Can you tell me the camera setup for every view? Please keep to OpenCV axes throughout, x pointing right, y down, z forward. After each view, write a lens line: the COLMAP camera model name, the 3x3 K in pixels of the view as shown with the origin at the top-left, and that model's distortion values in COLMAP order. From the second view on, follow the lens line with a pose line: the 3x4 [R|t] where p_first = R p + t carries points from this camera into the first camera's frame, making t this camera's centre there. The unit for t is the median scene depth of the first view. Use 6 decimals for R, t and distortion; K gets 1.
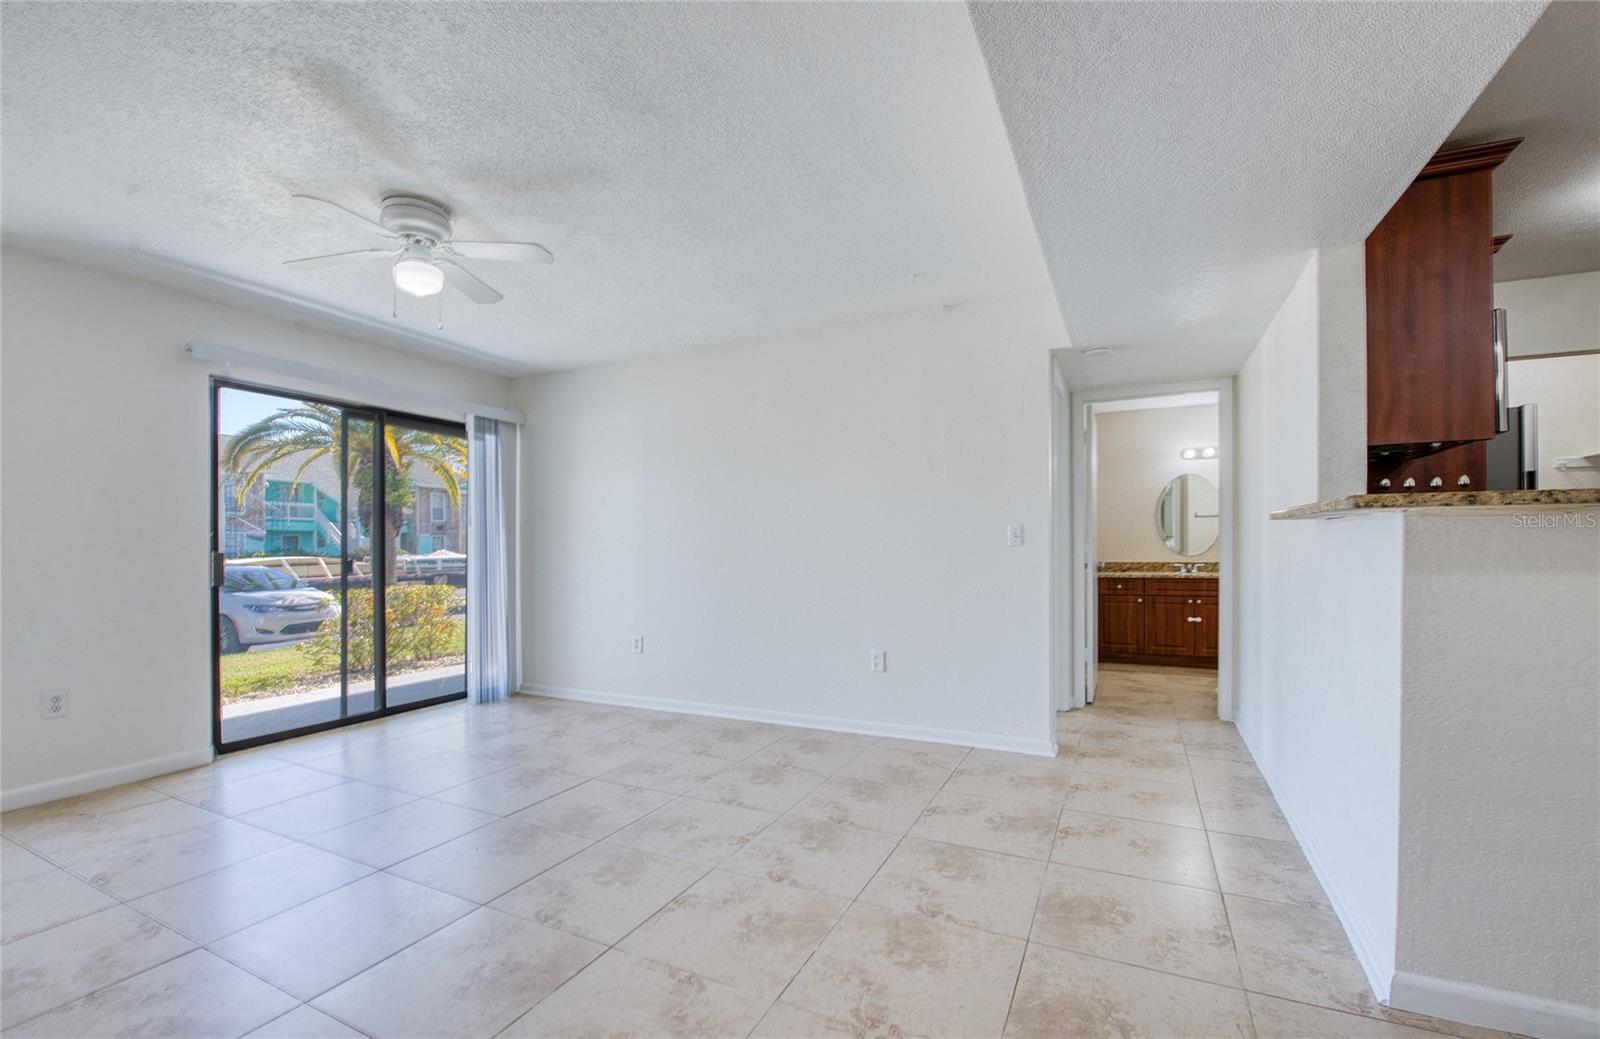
lens RADIAL K [[672.4, 0, 805.2], [0, 672.4, 556.7], [0, 0, 1]] dist [-0.015752, -0.000640]
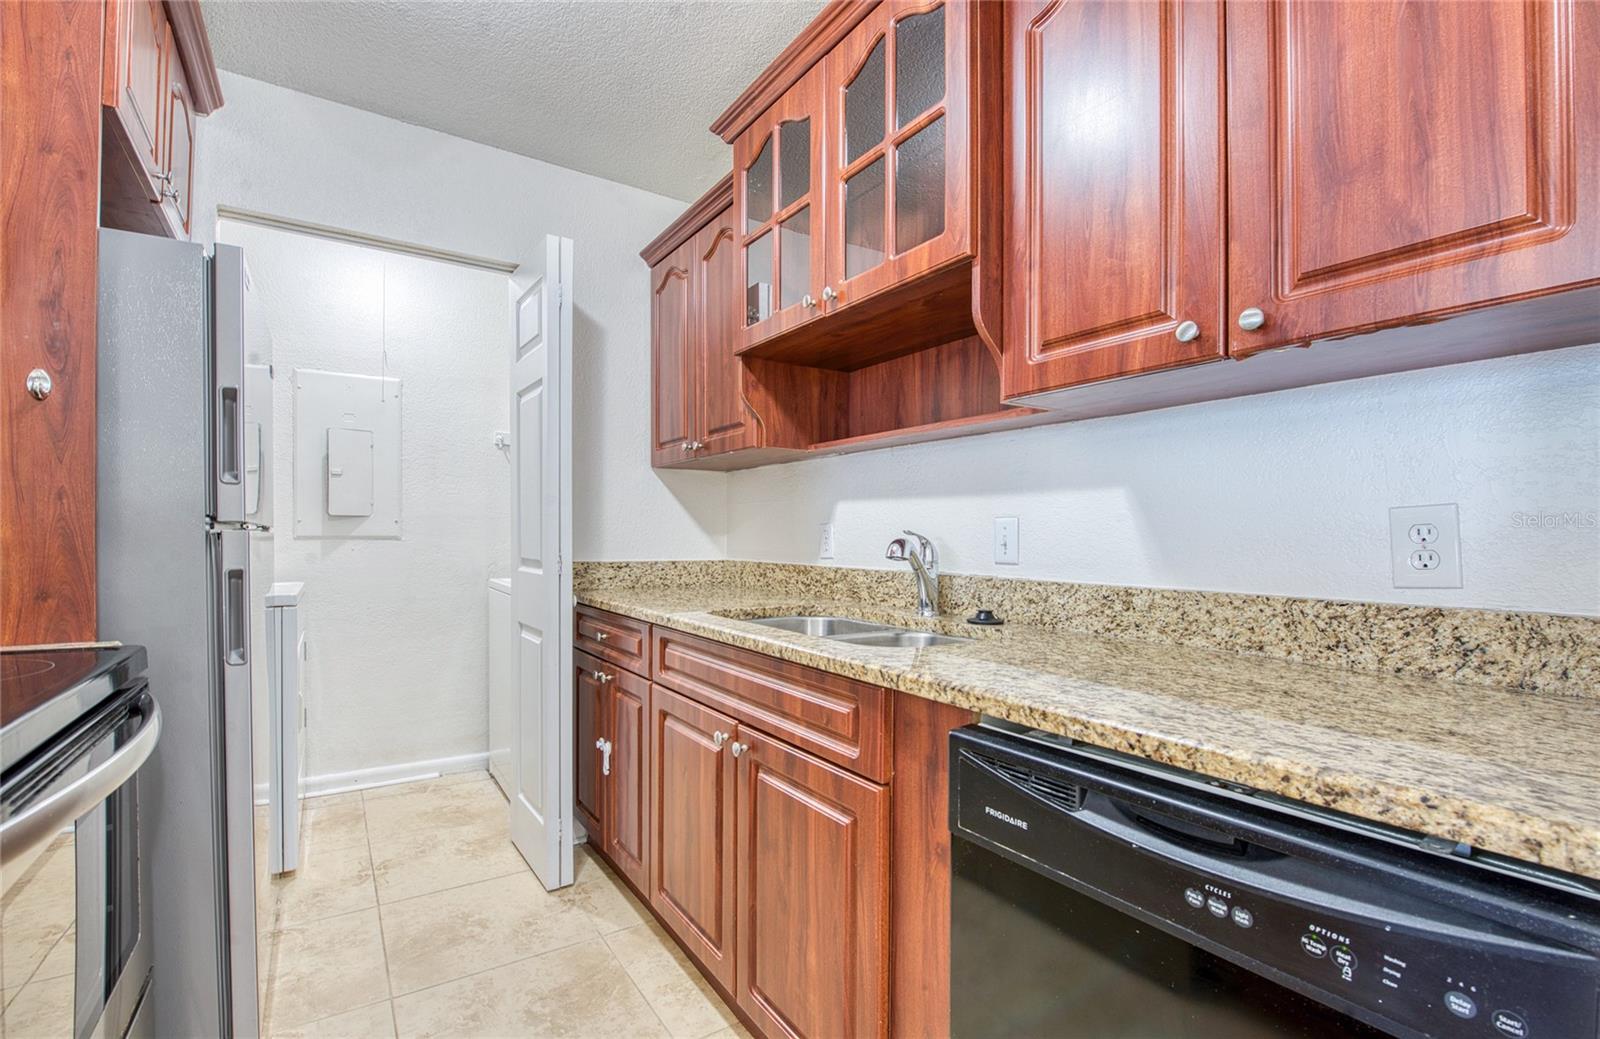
lens RADIAL K [[710.9, 0, 786.8], [0, 710.9, 544.6], [0, 0, 1]] dist [-0.010236, -0.000608]
pose [[0.507244, 0.003133, 0.861797, 0.555296], [0.004922, 0.999967, -0.006532, -0.007798], [-0.861788, 0.007556, 0.507212, 0.257472]]
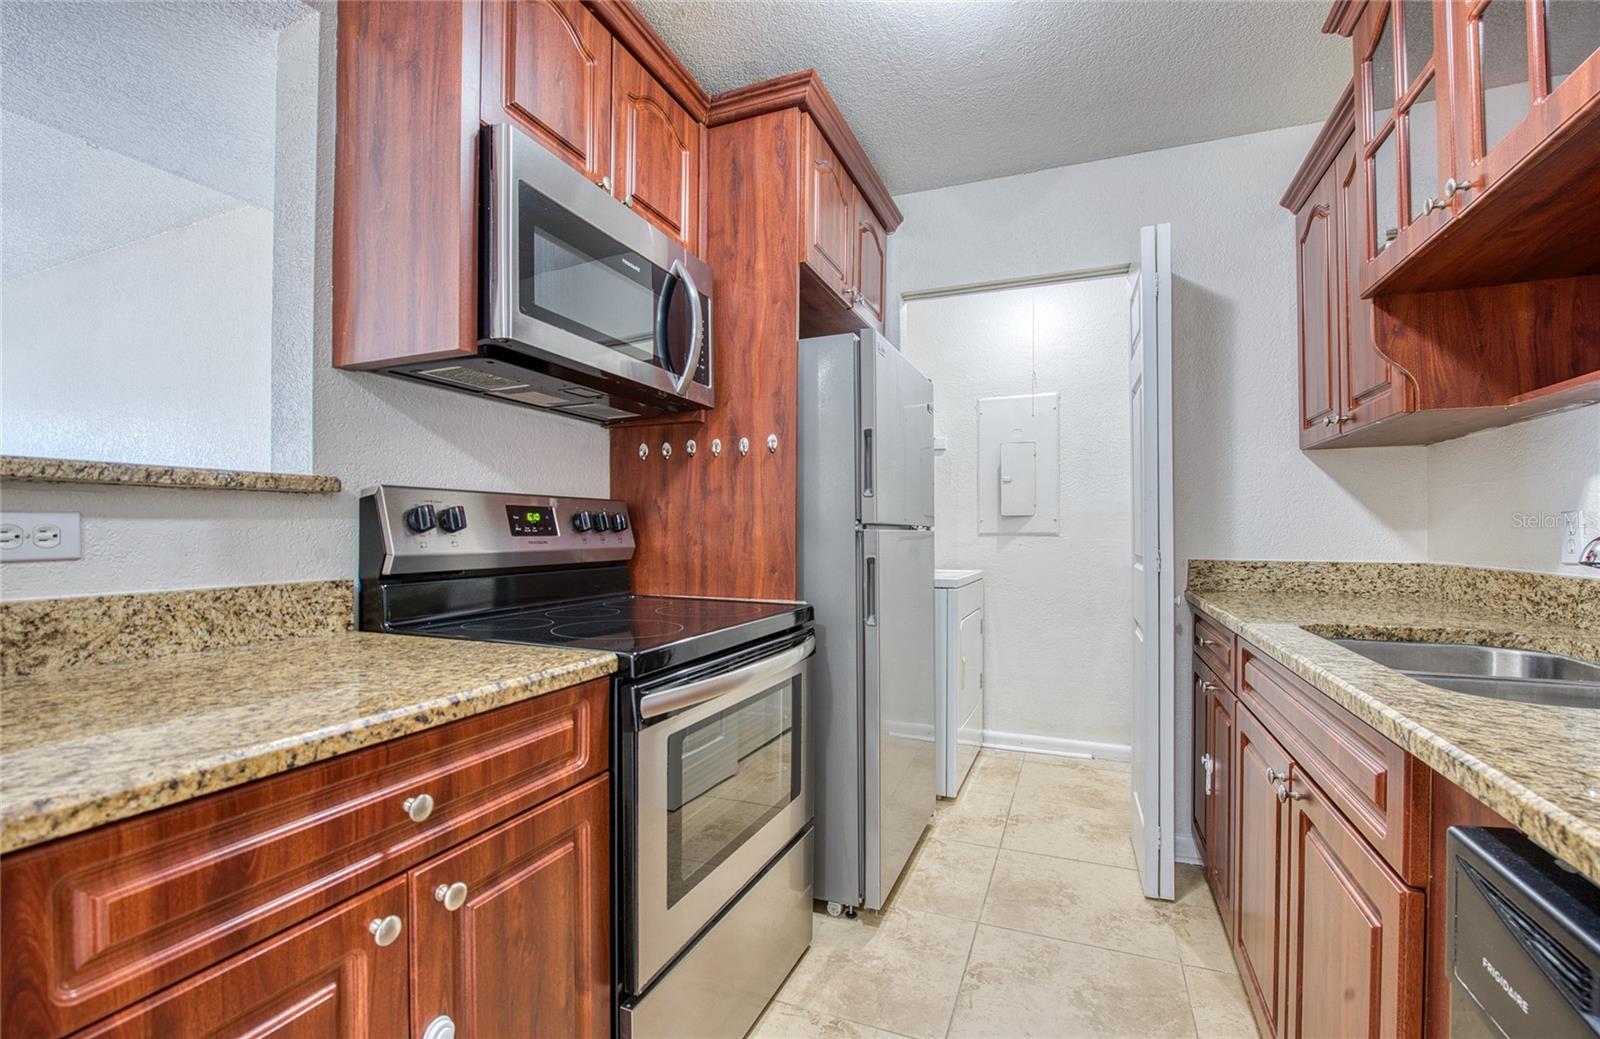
lens RADIAL K [[699.8, 0, 800.0], [0, 699.8, 530.1], [0, 0, 1]] dist [-0.009658, -0.001241]
pose [[0.997097, 0.008679, 0.075642, 0.626726], [-0.007159, 0.999767, -0.020342, -0.007965], [-0.075801, 0.019742, 0.996928, 0.193554]]
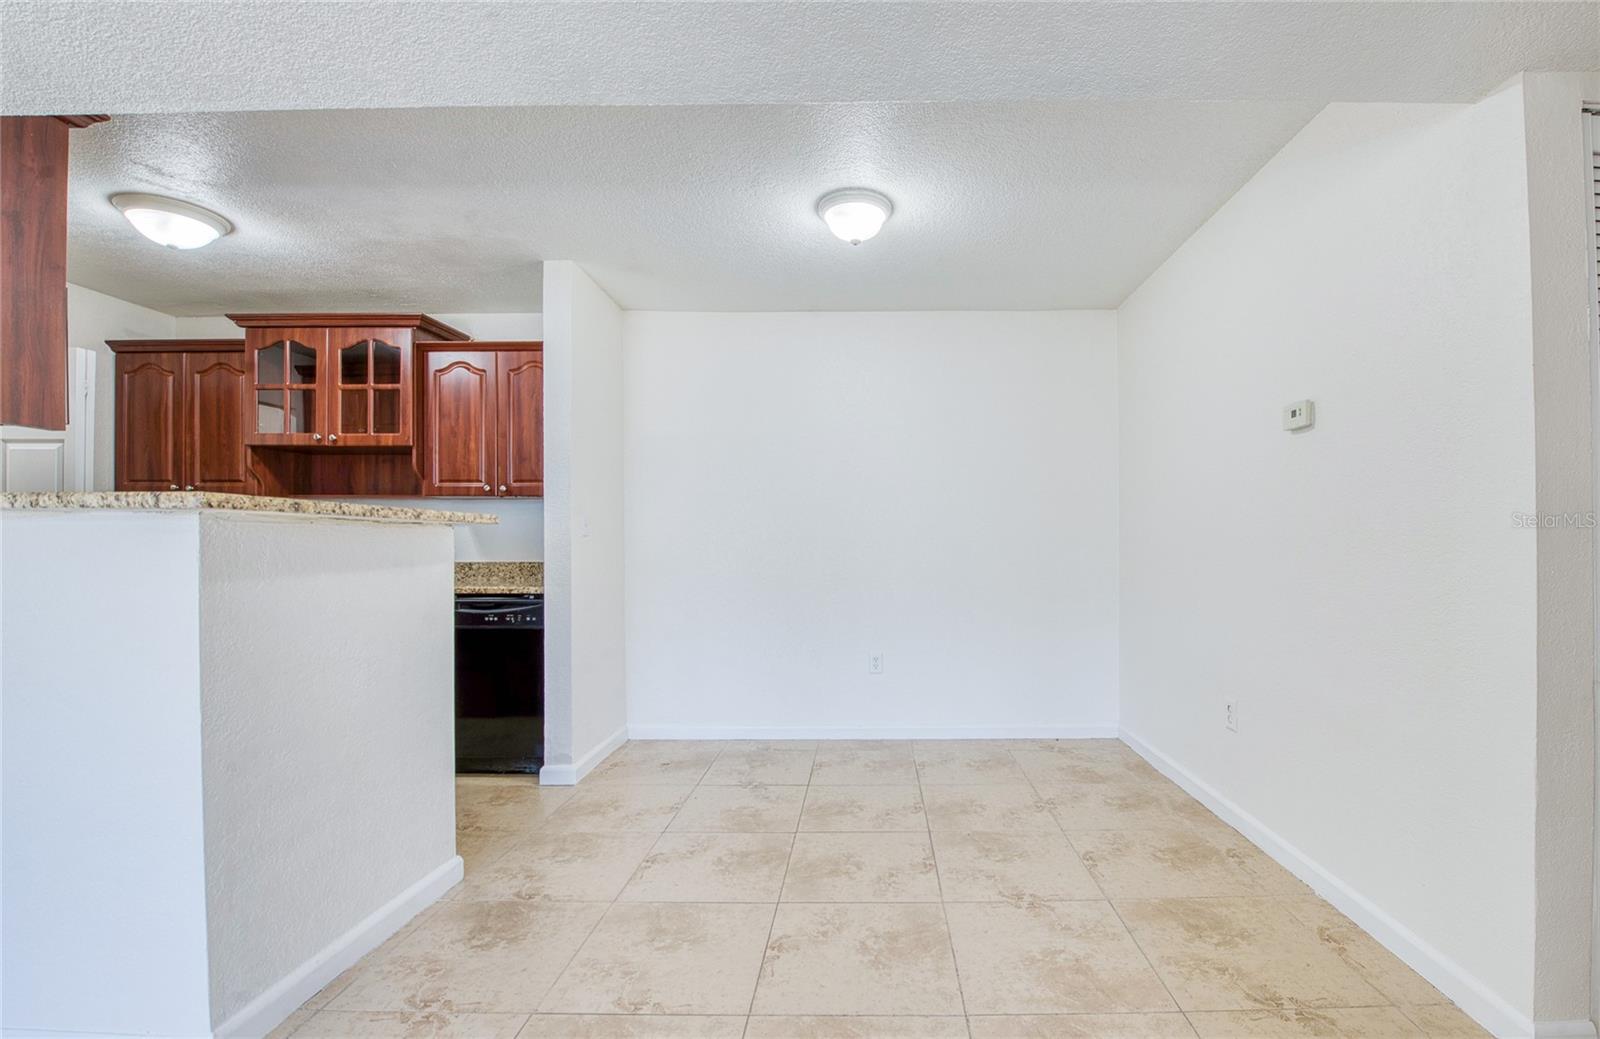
lens RADIAL K [[689.7, 0, 873.4], [0, 689.7, 545.4], [0, 0, 1]] dist [-0.018856, -0.000575]
pose [[-0.440958, 0.006184, 0.897507, -0.108774], [0.020557, 0.999784, 0.003211, -0.003162], [-0.897292, 0.019866, -0.440989, 0.210348]]
